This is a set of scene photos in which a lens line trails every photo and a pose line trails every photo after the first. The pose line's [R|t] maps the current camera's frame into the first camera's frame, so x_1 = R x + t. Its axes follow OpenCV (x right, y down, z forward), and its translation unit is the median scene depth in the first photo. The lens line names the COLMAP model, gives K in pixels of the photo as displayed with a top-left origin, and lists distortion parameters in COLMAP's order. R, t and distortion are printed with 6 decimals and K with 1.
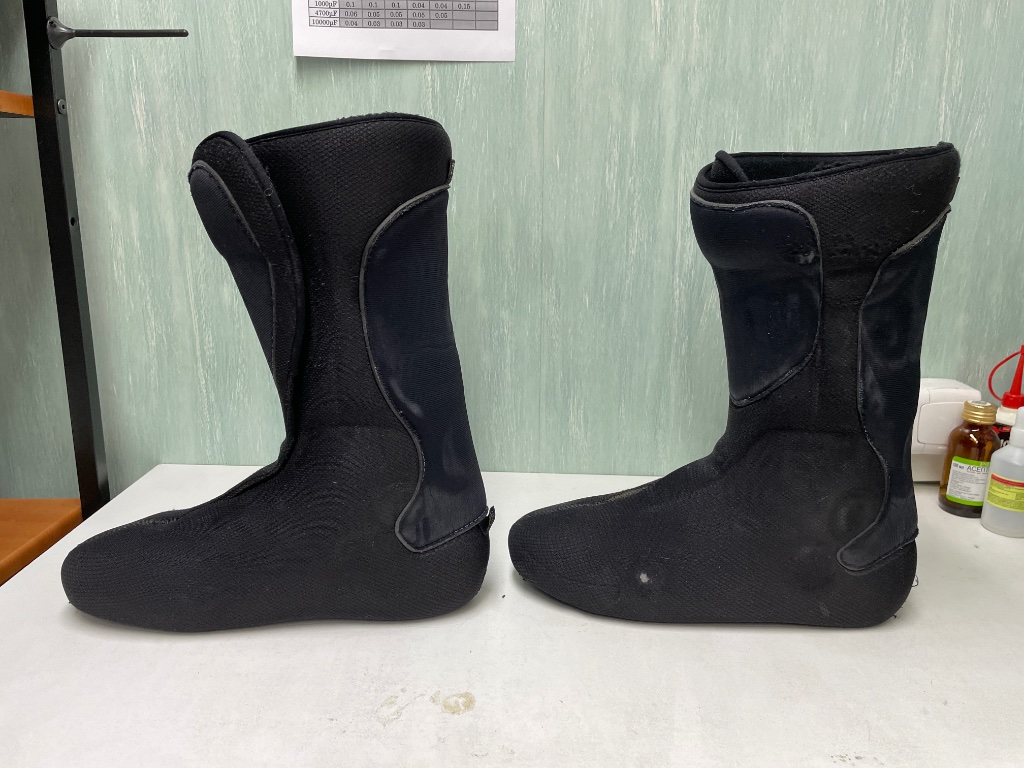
lens RADIAL K [[780.5, 0, 517.8], [0, 780.5, 379.7], [0, 0, 1]] dist [0.085923, -0.119484]
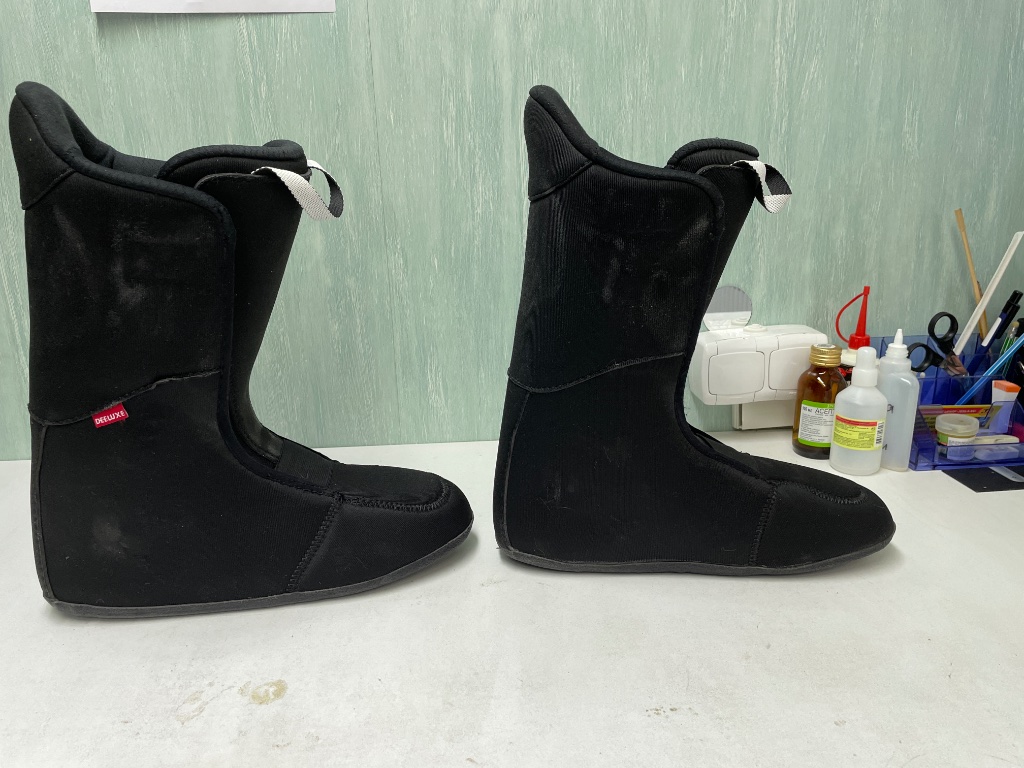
lens RADIAL K [[780.5, 0, 509.1], [0, 780.5, 377.8], [0, 0, 1]] dist [0.085923, -0.119484]
pose [[0.995147, -0.059903, 0.078067, 0.099412], [0.057125, 0.997668, 0.037341, 0.009019], [-0.080121, -0.032700, 0.996249, 0.027040]]
